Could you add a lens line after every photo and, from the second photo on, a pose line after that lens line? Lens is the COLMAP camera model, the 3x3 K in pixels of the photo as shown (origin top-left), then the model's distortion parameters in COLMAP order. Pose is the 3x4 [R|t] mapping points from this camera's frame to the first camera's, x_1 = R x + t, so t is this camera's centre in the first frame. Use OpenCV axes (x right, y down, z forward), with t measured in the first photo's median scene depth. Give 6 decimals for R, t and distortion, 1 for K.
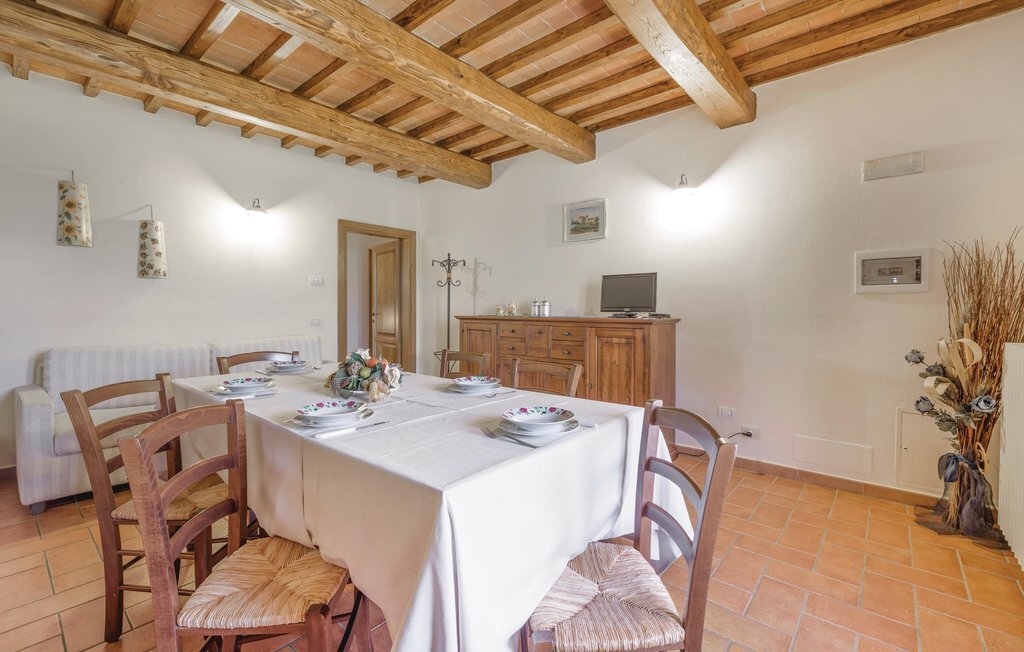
lens RADIAL K [[443.3, 0, 512.0], [0, 443.3, 326.0], [0, 0, 1]] dist [-0.000069, -0.000054]
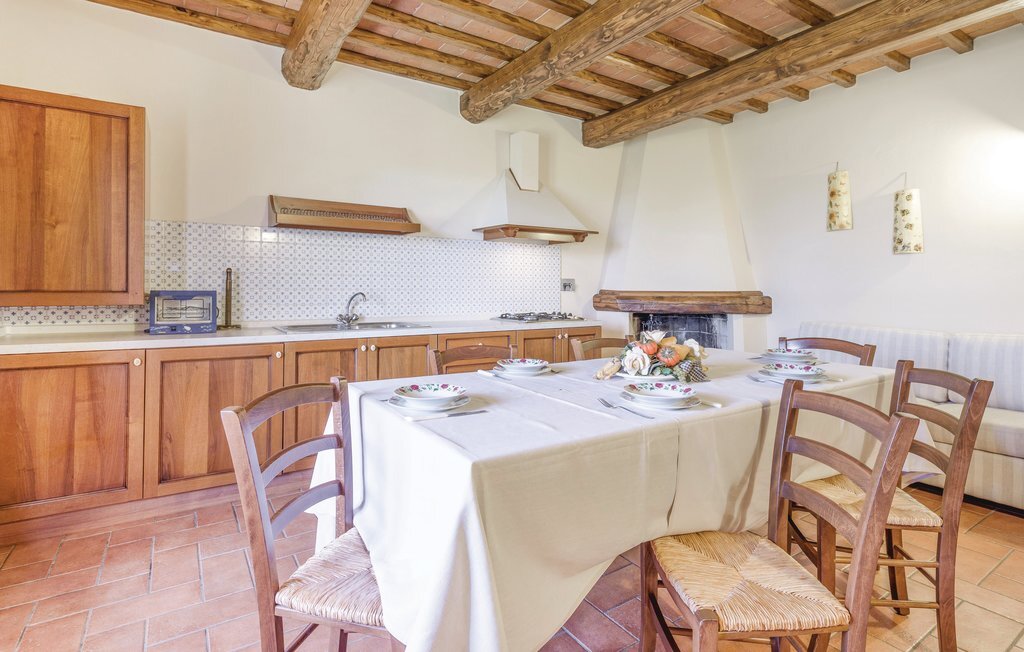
lens RADIAL K [[491.3, 0, 500.9], [0, 491.3, 285.6], [0, 0, 1]] dist [0.001687, 0.000260]
pose [[-0.281334, -0.006265, -0.959589, 0.402845], [-0.044019, 0.999010, 0.006384, -0.016319], [0.958600, 0.044036, -0.281332, 0.551901]]
